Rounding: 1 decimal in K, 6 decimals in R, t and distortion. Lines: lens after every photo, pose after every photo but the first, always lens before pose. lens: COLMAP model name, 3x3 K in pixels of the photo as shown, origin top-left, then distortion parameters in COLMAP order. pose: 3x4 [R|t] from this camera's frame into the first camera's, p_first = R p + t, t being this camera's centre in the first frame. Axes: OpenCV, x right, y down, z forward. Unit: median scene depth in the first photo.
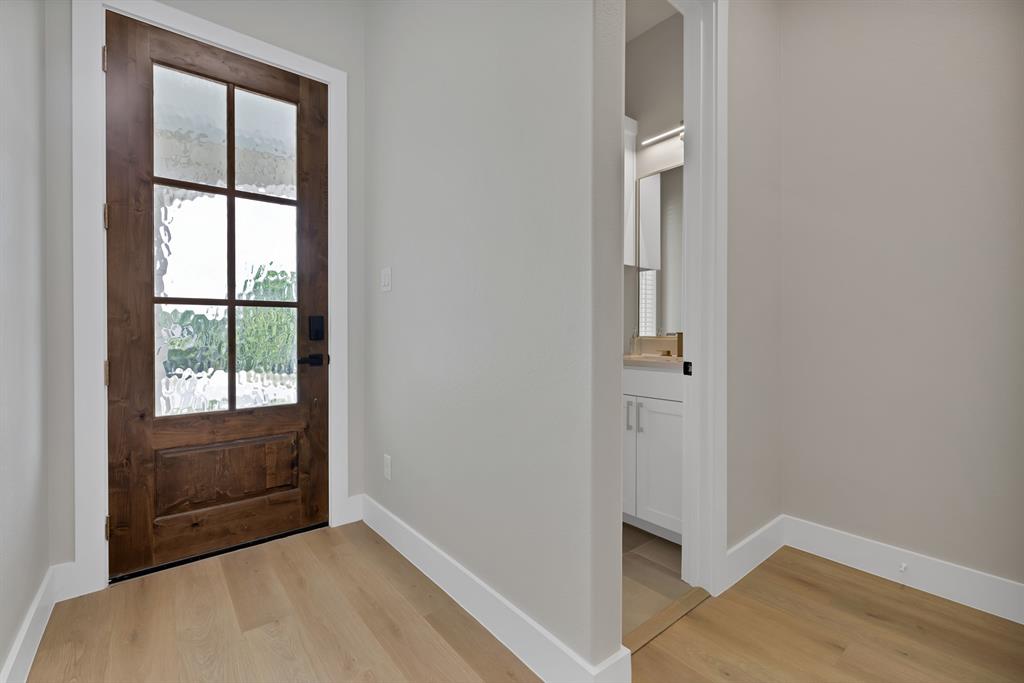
lens RADIAL K [[442.8, 0, 501.1], [0, 442.8, 334.3], [0, 0, 1]] dist [-0.001720, 0.001078]
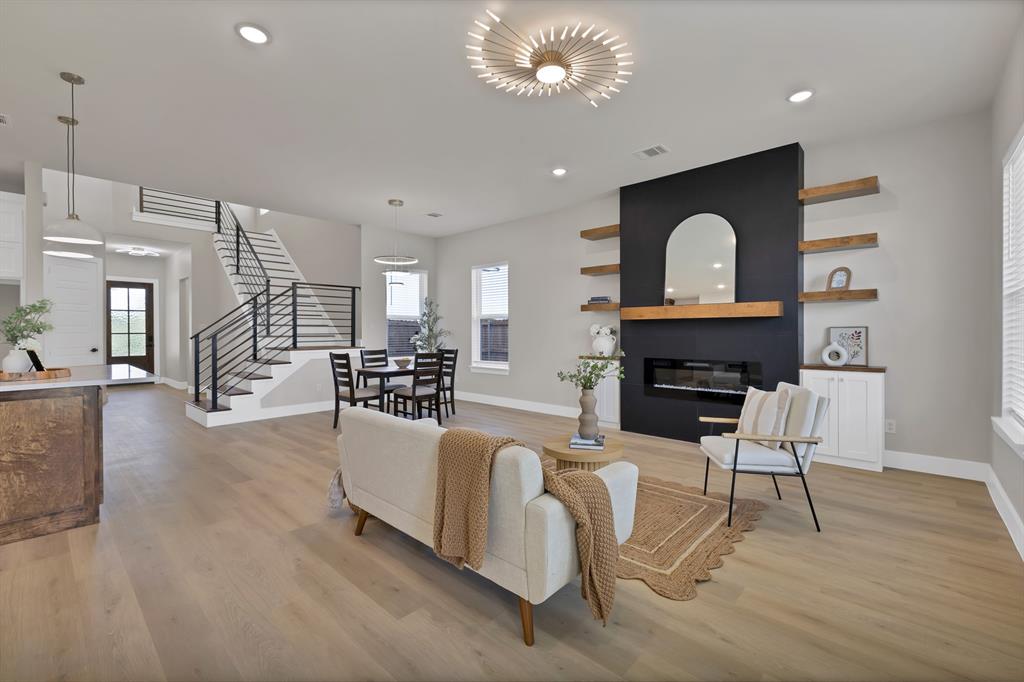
lens RADIAL K [[442.8, 0, 516.3], [0, 442.8, 334.5], [0, 0, 1]] dist [-0.001720, 0.001078]
pose [[0.986551, 0.000583, 0.163454, 2.626504], [-0.002232, 0.999948, 0.009901, -0.112750], [-0.163440, -0.010133, 0.986501, -4.218267]]
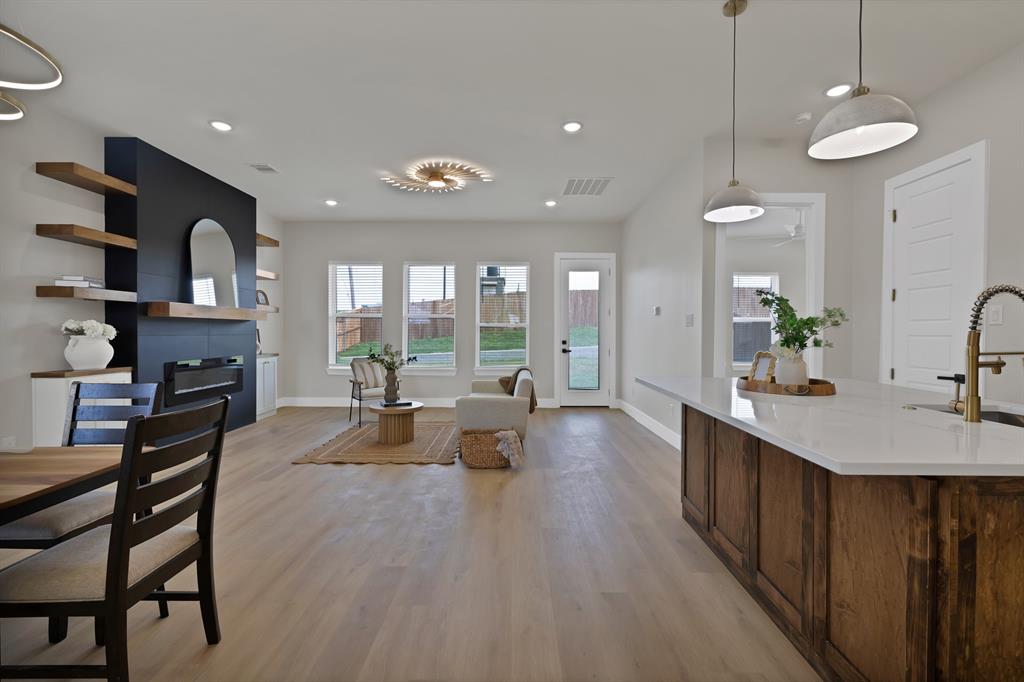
lens RADIAL K [[442.8, 0, 510.6], [0, 442.8, 334.6], [0, 0, 1]] dist [-0.001720, 0.001078]
pose [[-0.780105, -0.002006, 0.625646, 1.206196], [-0.001312, 0.999998, 0.001571, -0.097809], [-0.625648, 0.000405, -0.780106, -1.382650]]
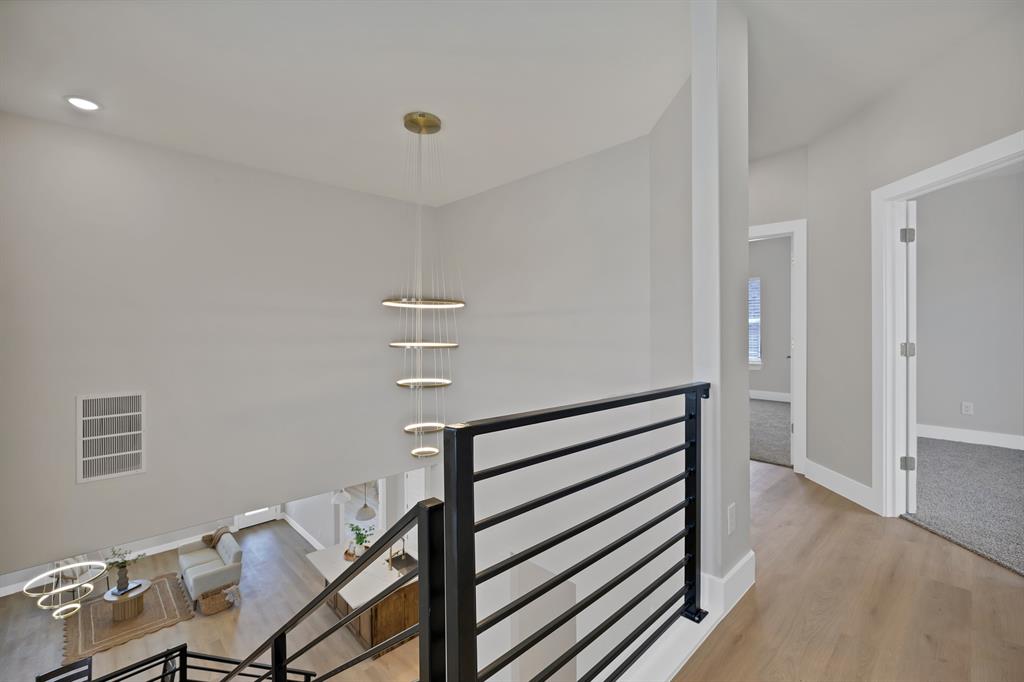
lens RADIAL K [[441.2, 0, 515.7], [0, 441.2, 335.2], [0, 0, 1]] dist [0.000245, -0.000041]
pose [[-0.994787, 0.009078, -0.101571, 0.502125], [0.009106, 0.999959, 0.000187, -1.607412], [0.101568, -0.000739, -0.994828, 0.799272]]
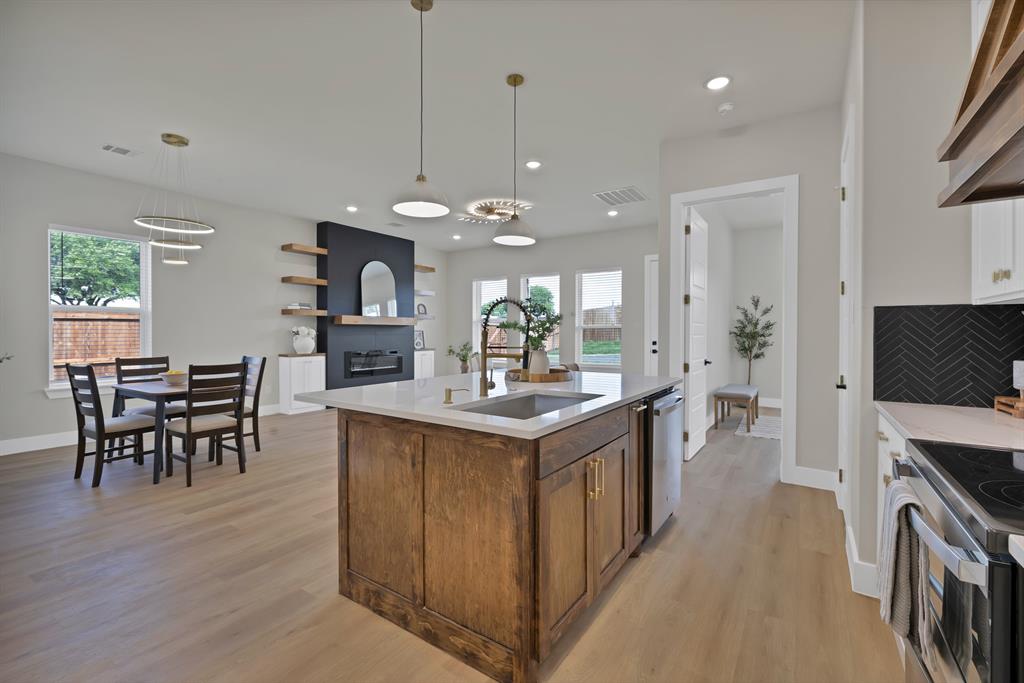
lens RADIAL K [[442.8, 0, 513.5], [0, 442.8, 335.9], [0, 0, 1]] dist [-0.001720, 0.001078]
pose [[-0.308613, -0.002152, 0.951185, 0.107261], [-0.002814, 0.999995, 0.001349, -0.091725], [-0.951183, -0.002260, -0.308618, -2.154684]]
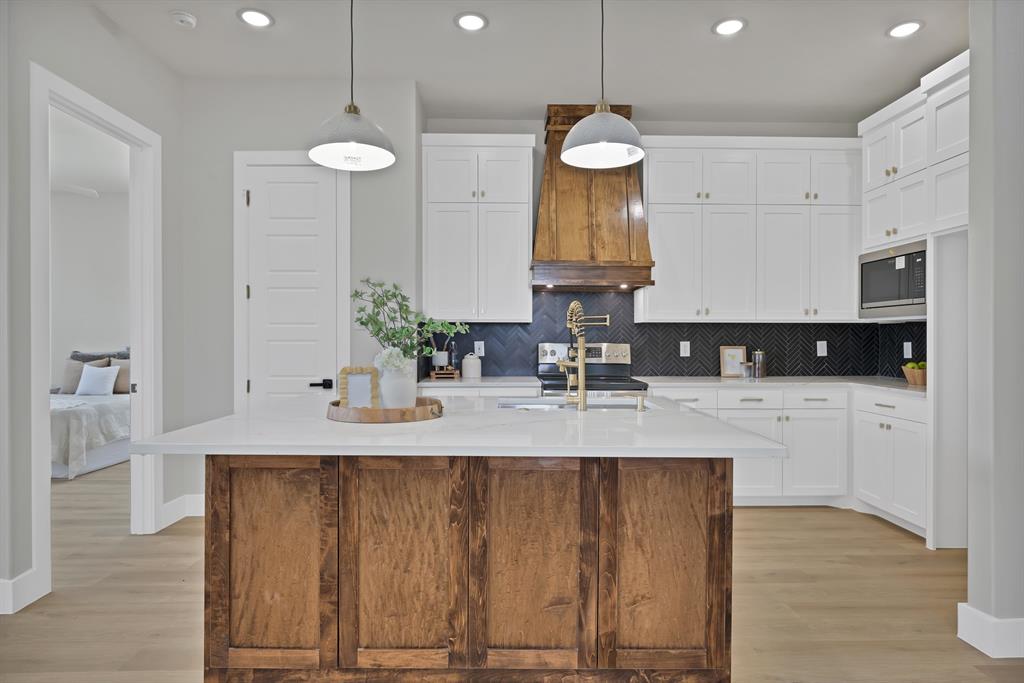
lens RADIAL K [[569.4, 0, 513.9], [0, 569.4, 342.7], [0, 0, 1]] dist [0.000876, -0.001258]
pose [[-0.602496, 0.013056, -0.798015, 2.048206], [0.003798, 0.999902, 0.013492, -0.107765], [0.798113, 0.005098, -0.602486, -1.827276]]
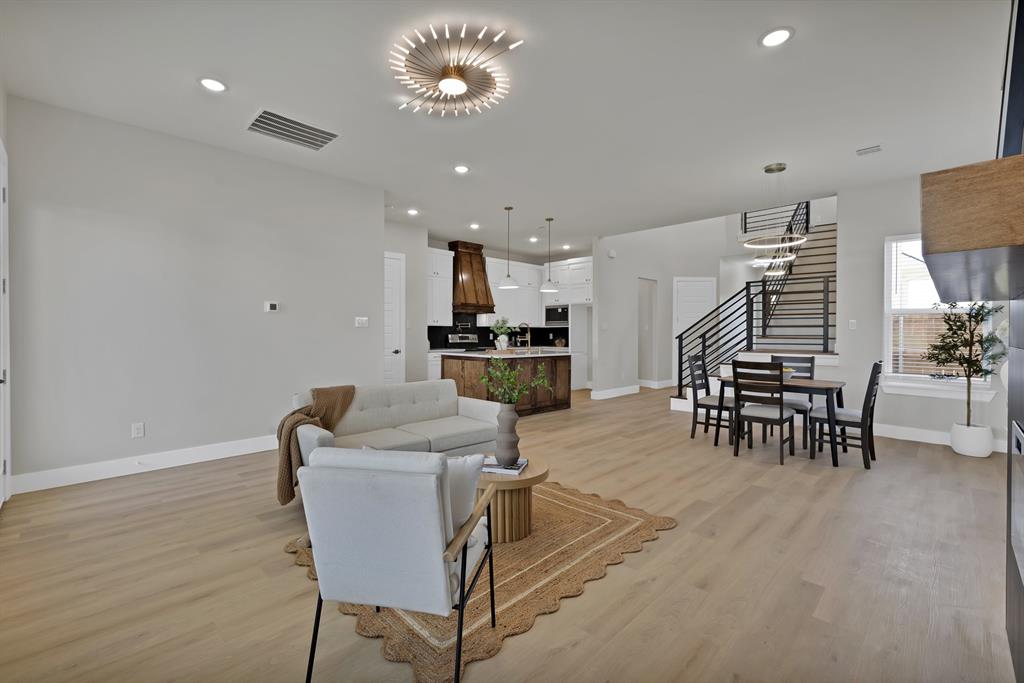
lens RADIAL K [[442.8, 0, 510.2], [0, 442.8, 335.0], [0, 0, 1]] dist [-0.001720, 0.001078]
pose [[0.111030, 0.012110, -0.993743, 4.340227], [0.000824, 0.999924, 0.012278, -0.120354], [0.993817, -0.002182, 0.111011, -2.902018]]
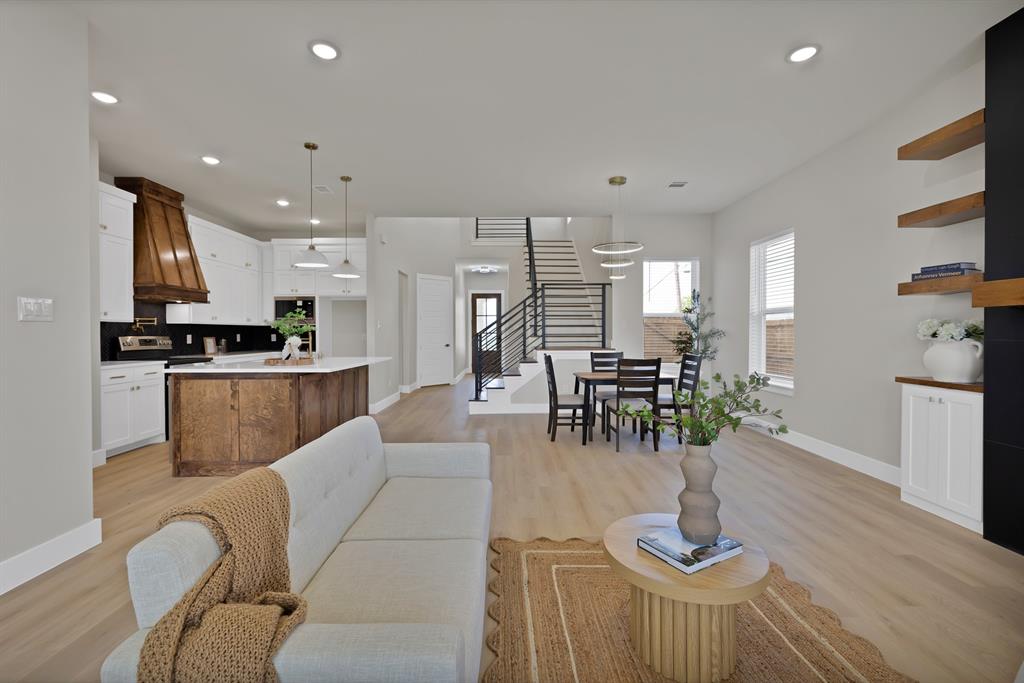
lens RADIAL K [[442.8, 0, 509.1], [0, 442.8, 334.7], [0, 0, 1]] dist [-0.001720, 0.001078]
pose [[0.790659, 0.006678, -0.612220, 3.323028], [0.000408, 0.999935, 0.011434, -0.113470], [0.612256, -0.009290, 0.790605, -3.590658]]
